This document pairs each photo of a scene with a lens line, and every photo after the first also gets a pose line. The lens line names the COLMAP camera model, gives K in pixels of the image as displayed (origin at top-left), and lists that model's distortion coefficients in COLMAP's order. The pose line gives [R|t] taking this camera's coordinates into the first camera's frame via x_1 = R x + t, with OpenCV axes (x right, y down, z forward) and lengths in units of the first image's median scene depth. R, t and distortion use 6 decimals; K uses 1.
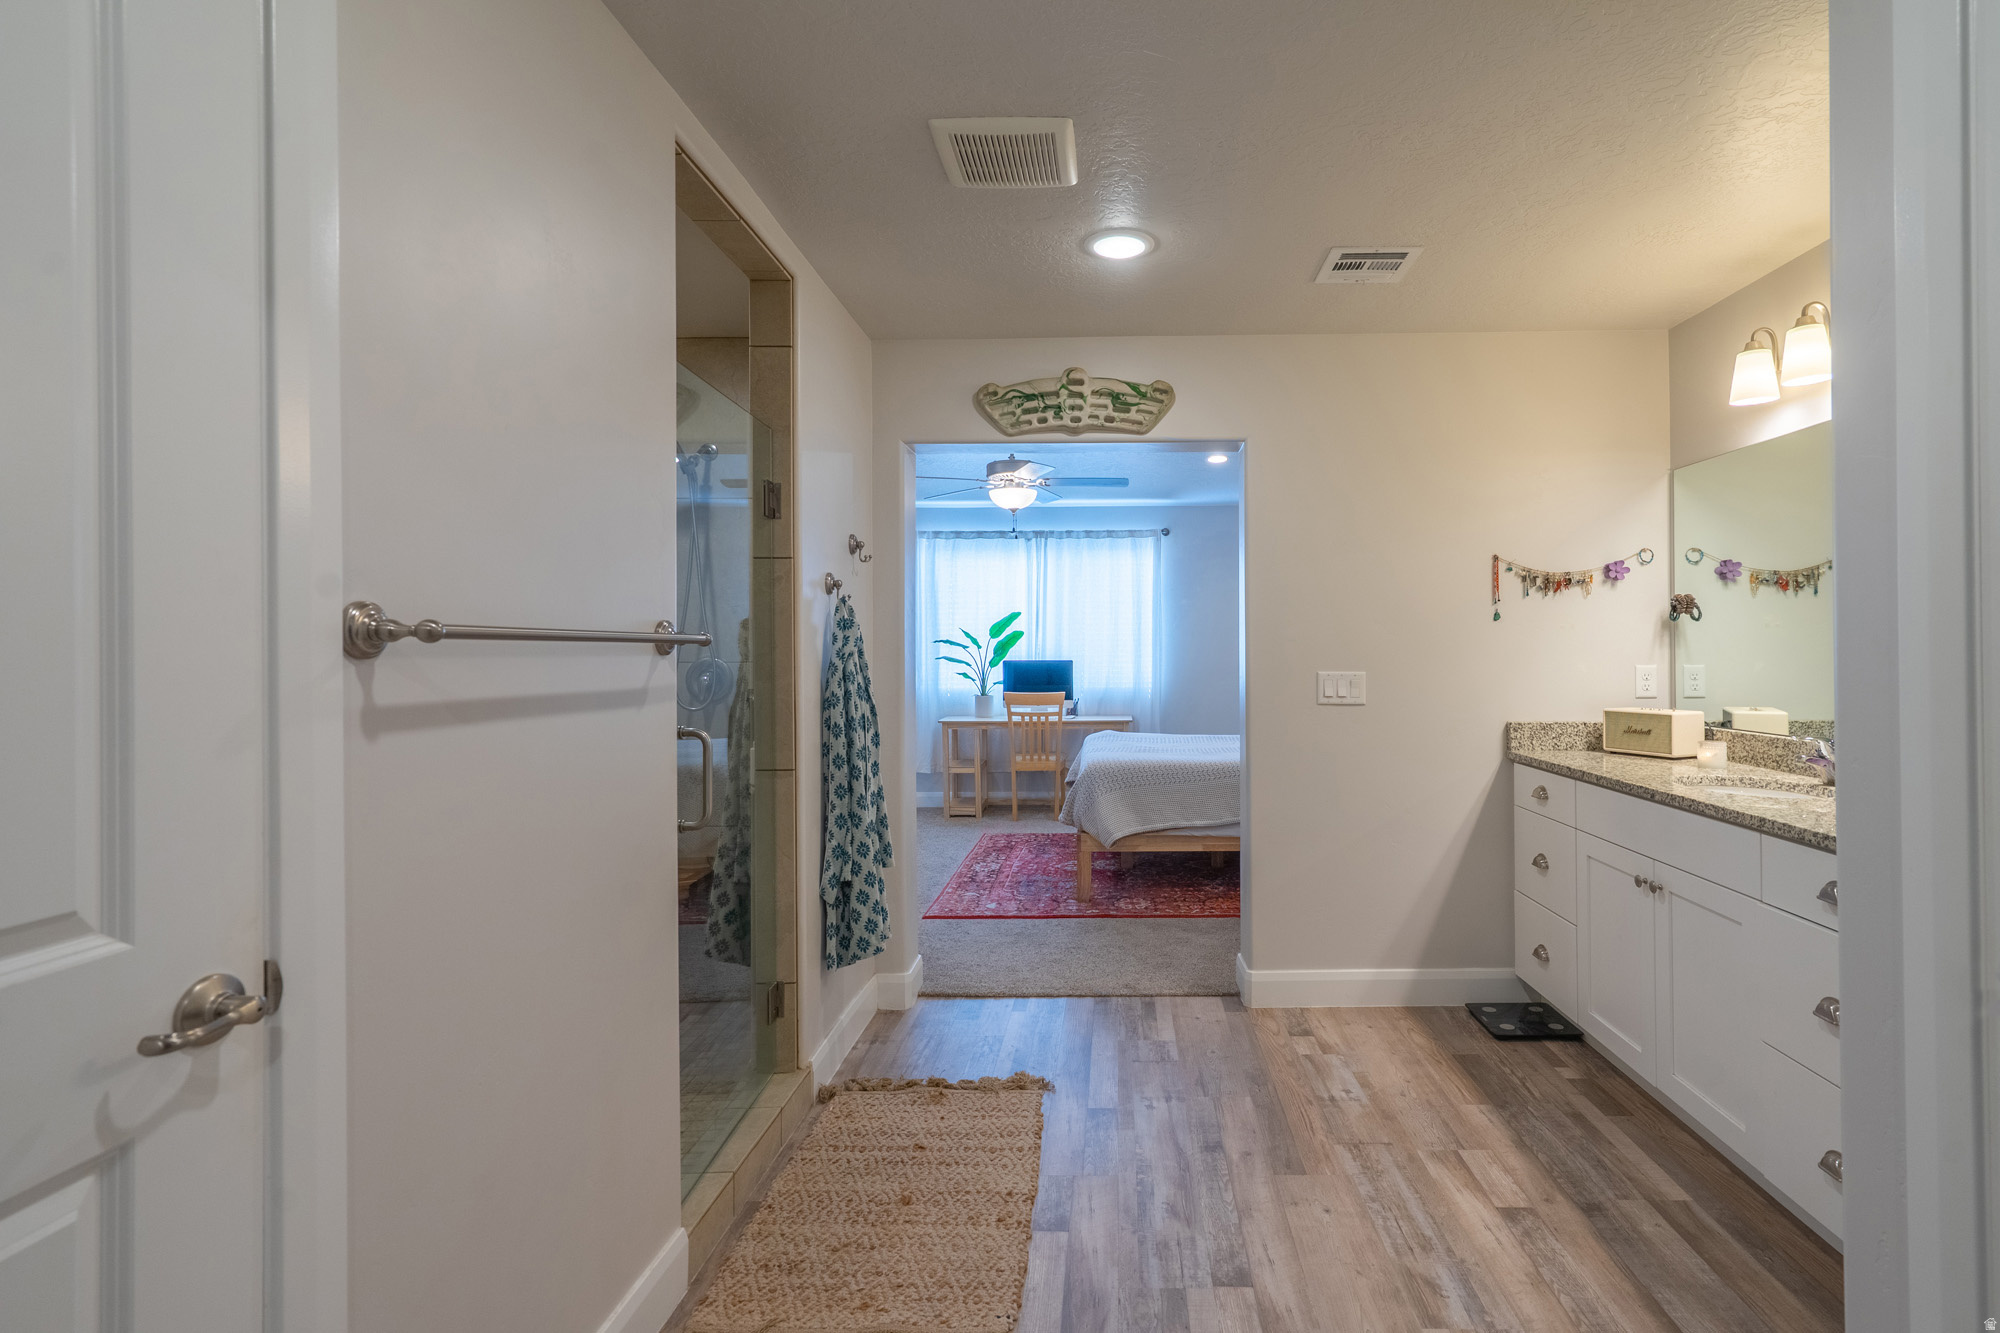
lens RADIAL K [[994.2, 0, 1018.0], [0, 994.2, 658.6], [0, 0, 1]] dist [0.001180, 0.000347]
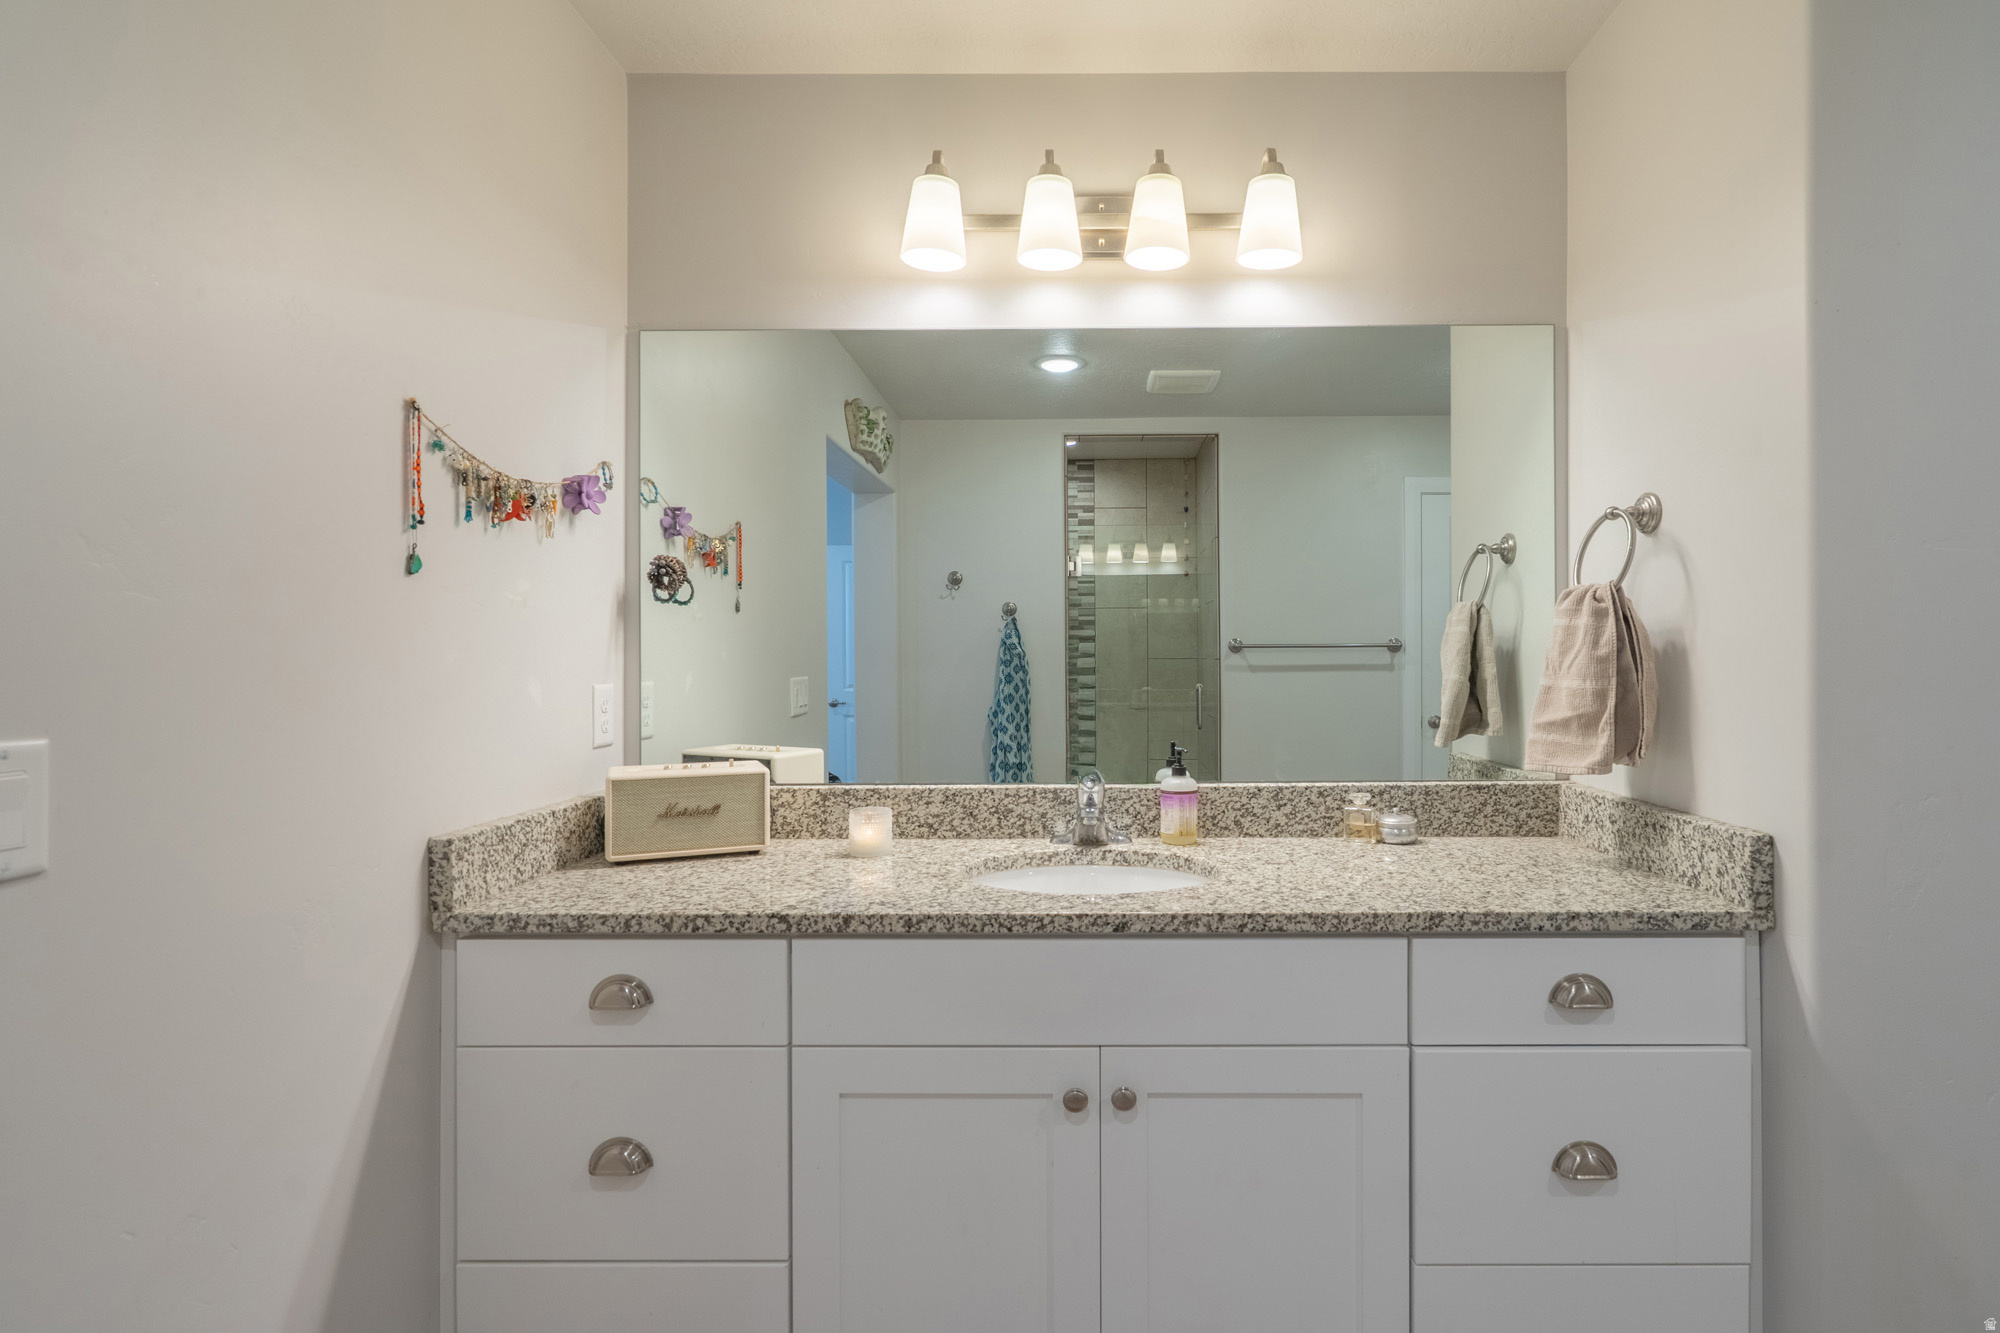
lens RADIAL K [[953.3, 0, 1179.5], [0, 953.3, 660.9], [0, 0, 1]] dist [-0.004981, 0.000796]
pose [[-0.099638, 0.002653, 0.995020, 0.102562], [0.011674, 0.999931, -0.001497, -0.001939], [-0.994955, 0.011467, -0.099662, 0.803602]]
